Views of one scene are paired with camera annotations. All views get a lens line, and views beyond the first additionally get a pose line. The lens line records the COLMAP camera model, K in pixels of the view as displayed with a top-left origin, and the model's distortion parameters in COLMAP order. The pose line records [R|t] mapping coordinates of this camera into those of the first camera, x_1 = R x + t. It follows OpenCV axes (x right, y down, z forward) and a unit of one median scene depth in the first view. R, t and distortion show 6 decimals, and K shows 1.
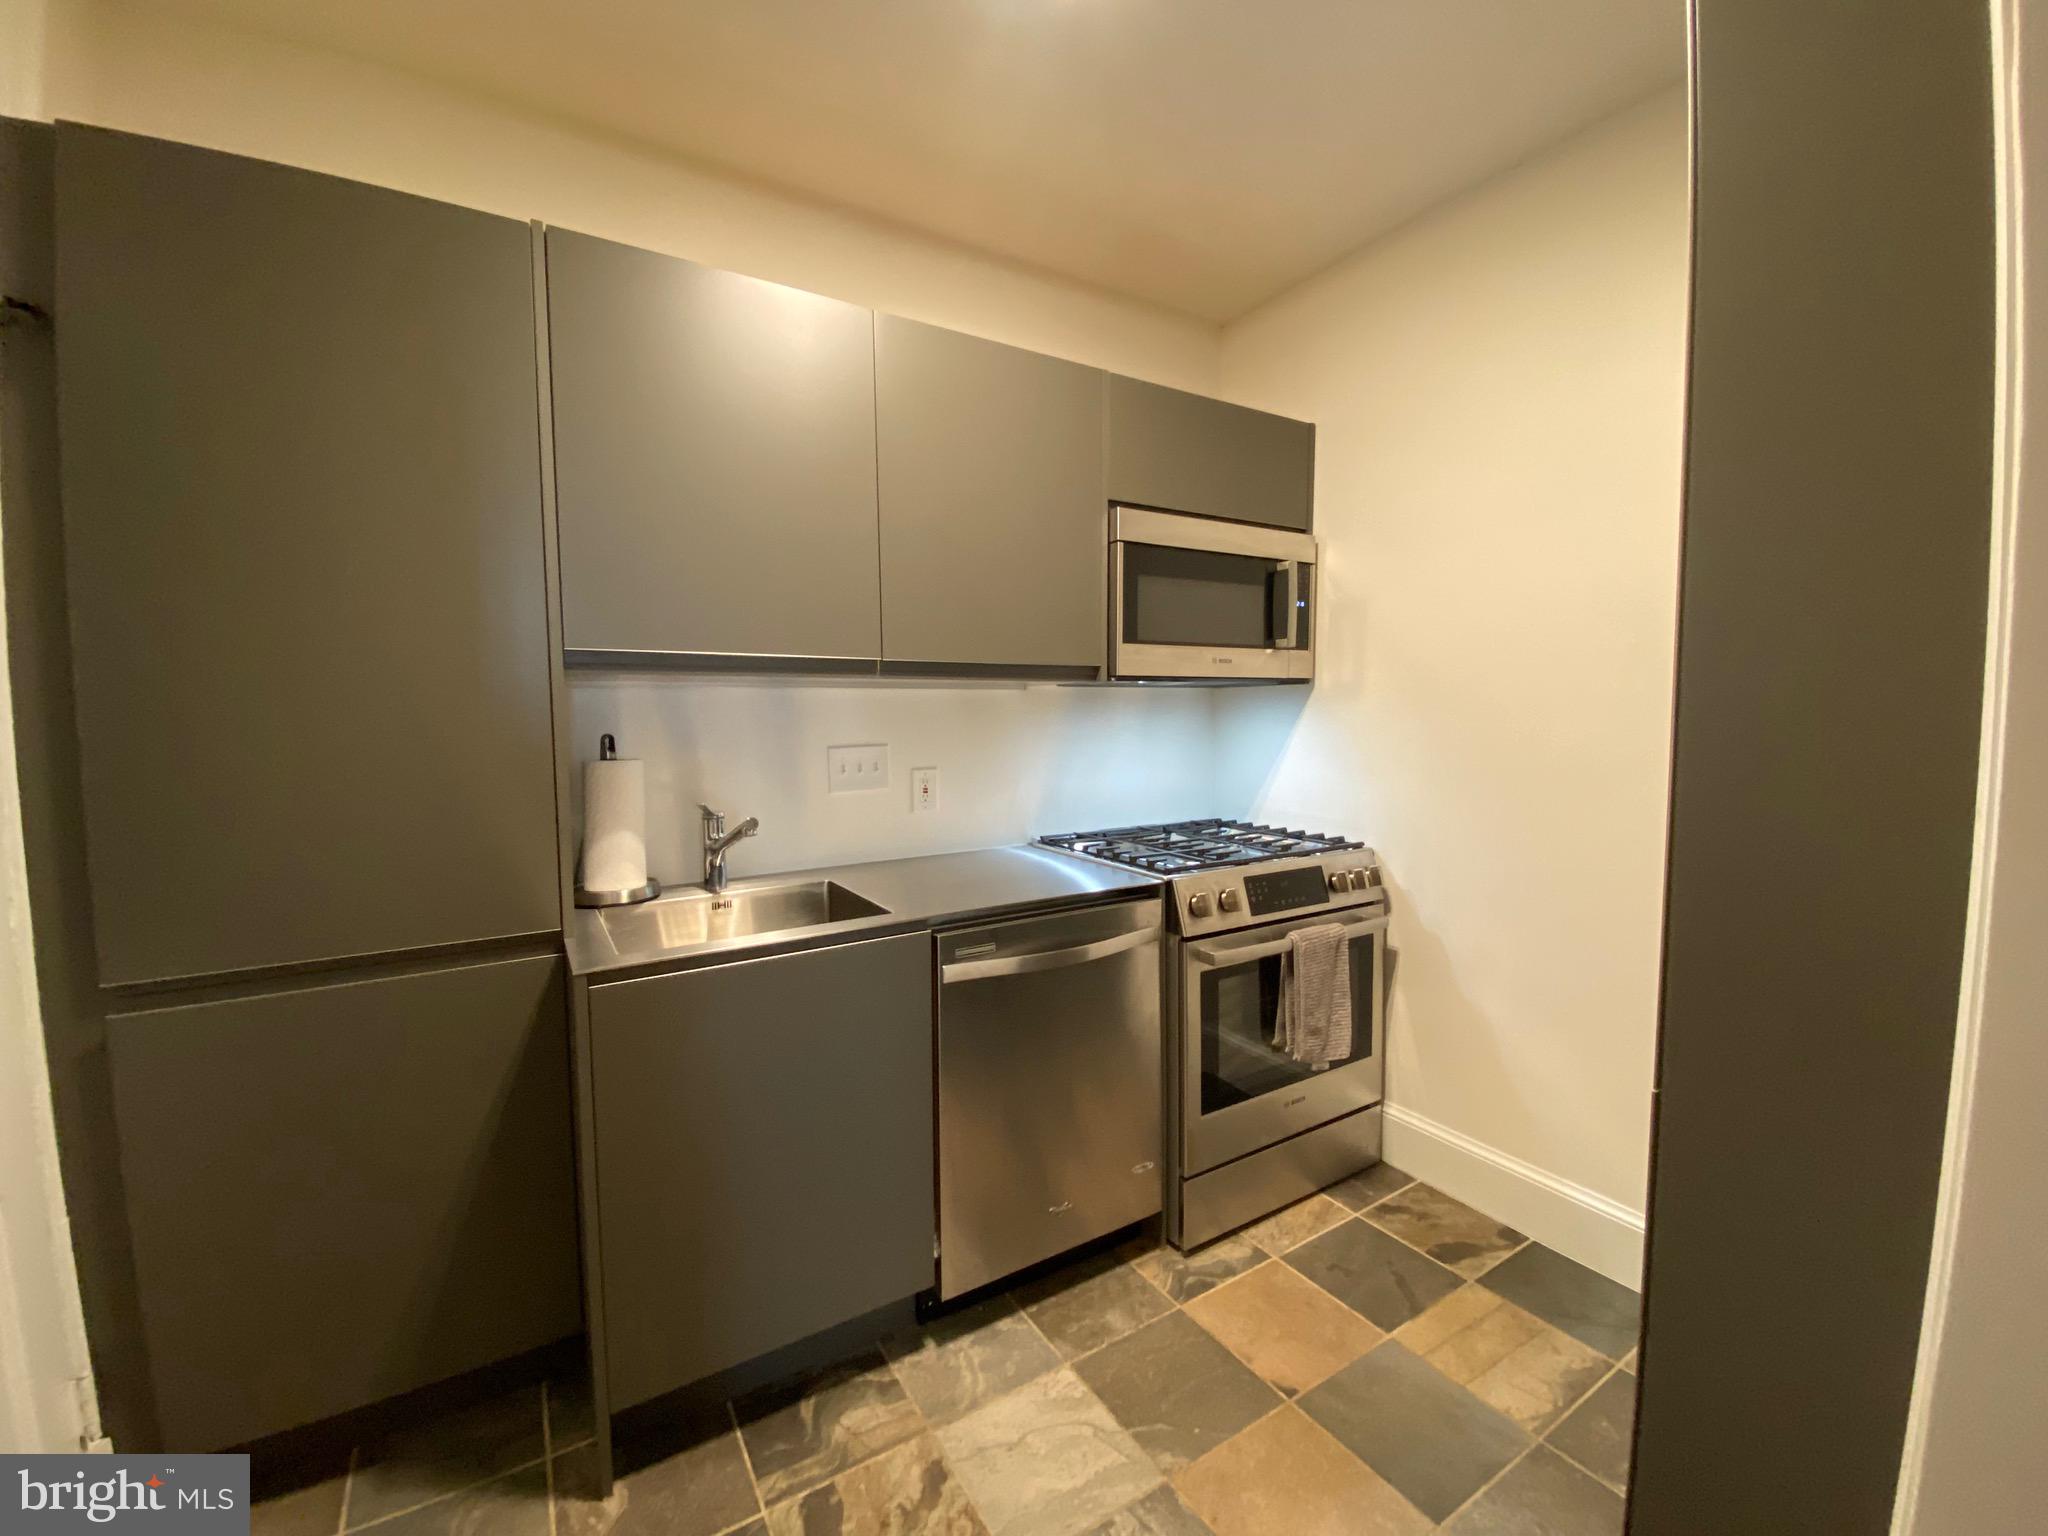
lens RADIAL K [[831.8, 0, 1035.7], [0, 831.8, 765.2], [0, 0, 1]] dist [-0.020917, -0.000318]
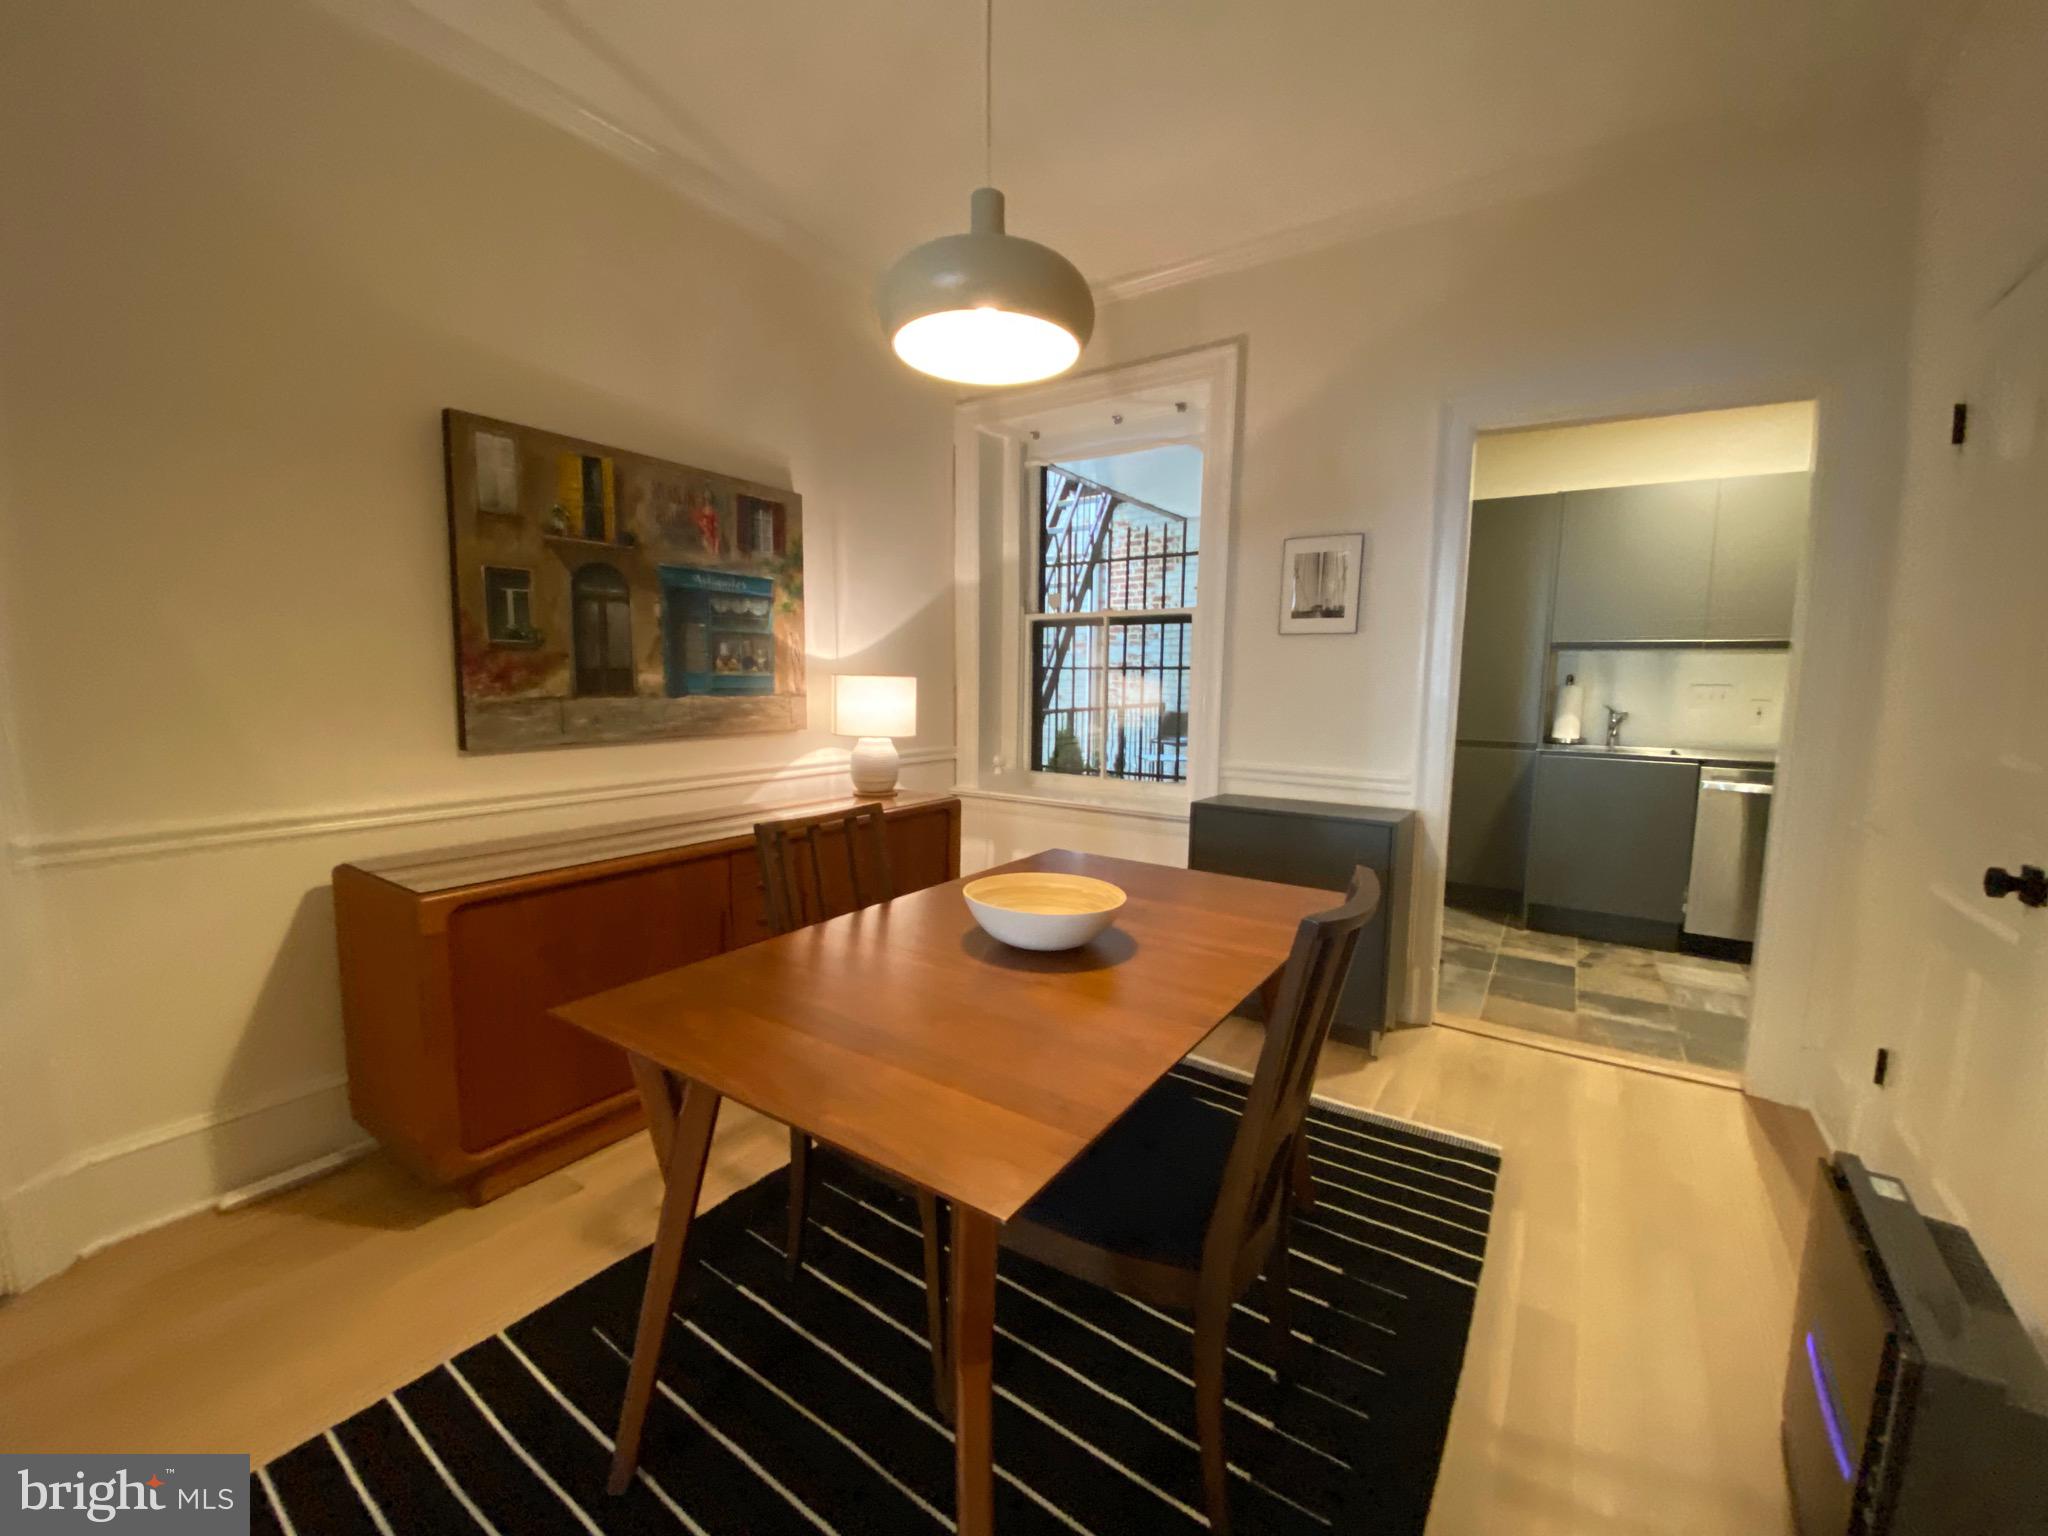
lens RADIAL K [[824.7, 0, 1018.9], [0, 824.7, 766.6], [0, 0, 1]] dist [0.024513, -0.021018]
pose [[0.393005, 0.110418, -0.912883, 1.022863], [-0.074992, 0.993306, 0.087861, 0.126773], [0.916473, 0.033930, 0.398655, -1.351511]]
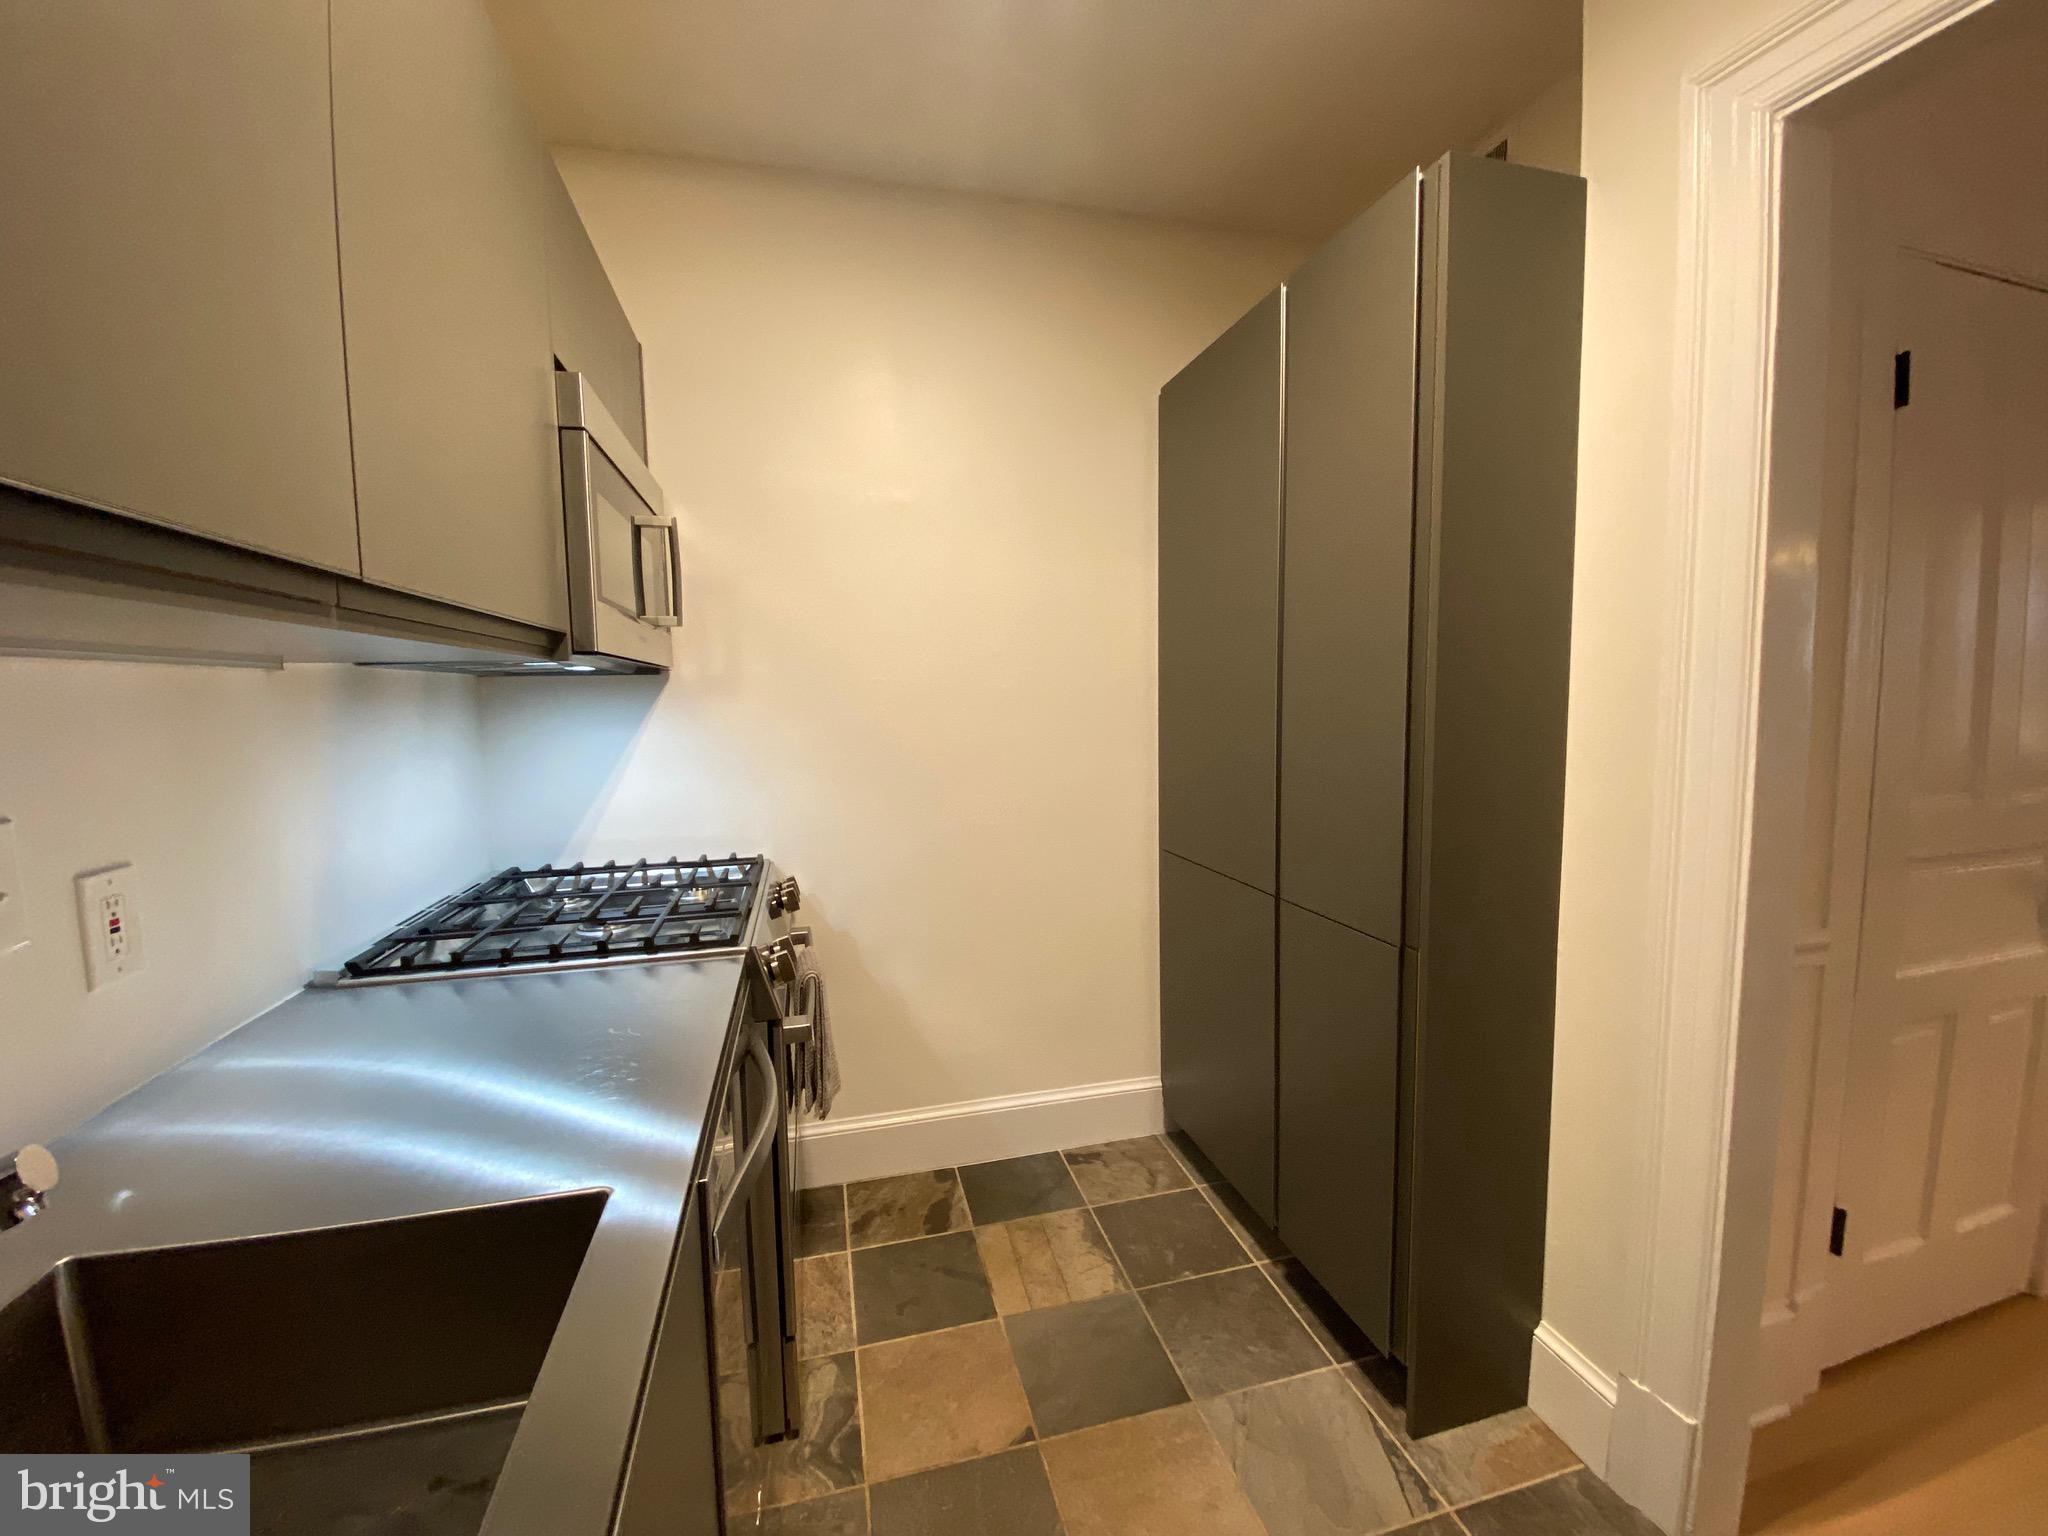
lens RADIAL K [[821.6, 0, 1024.0], [0, 821.6, 768.0], [0, 0, 1]] dist [0.025590, -0.022855]
pose [[0.310995, -0.086914, 0.946429, -0.439432], [0.077451, 0.994815, 0.065907, -0.046637], [-0.947251, 0.052806, 0.316114, 0.564529]]
